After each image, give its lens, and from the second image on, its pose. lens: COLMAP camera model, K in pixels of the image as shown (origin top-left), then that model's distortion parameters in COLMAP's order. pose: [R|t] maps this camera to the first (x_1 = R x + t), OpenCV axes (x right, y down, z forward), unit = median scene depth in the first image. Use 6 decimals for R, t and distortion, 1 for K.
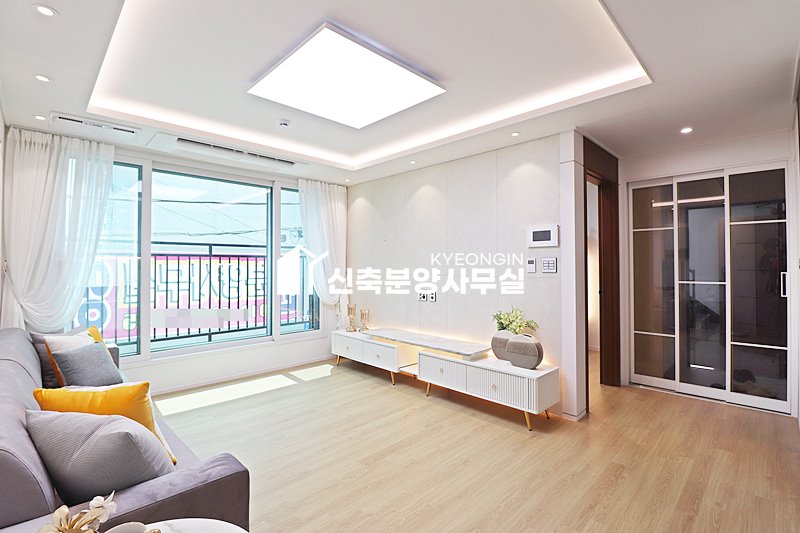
lens RADIAL K [[369.3, 0, 396.1], [0, 369.3, 250.7], [0, 0, 1]] dist [-0.003860, -0.010184]
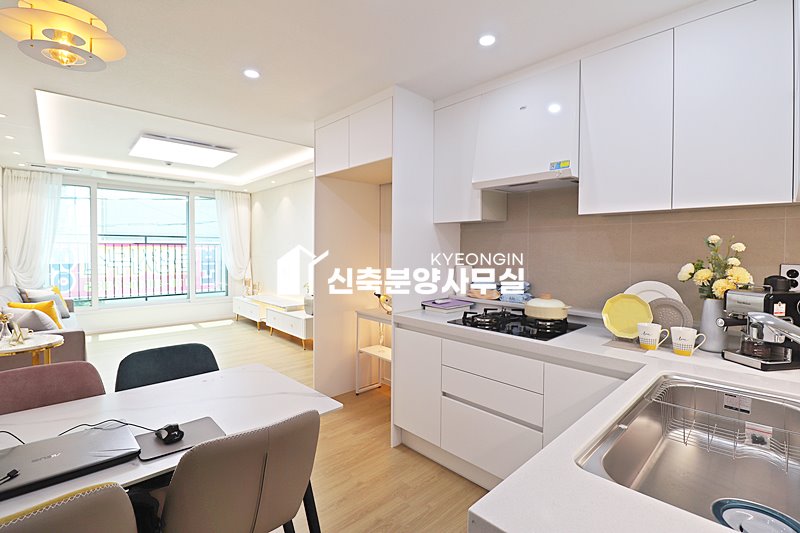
lens RADIAL K [[369.3, 0, 401.9], [0, 369.3, 248.6], [0, 0, 1]] dist [-0.003860, -0.010184]
pose [[0.999706, 0.008488, -0.022701, 0.626727], [-0.007612, 0.999232, 0.038434, -0.035085], [0.023010, -0.038250, 0.999003, -0.499785]]
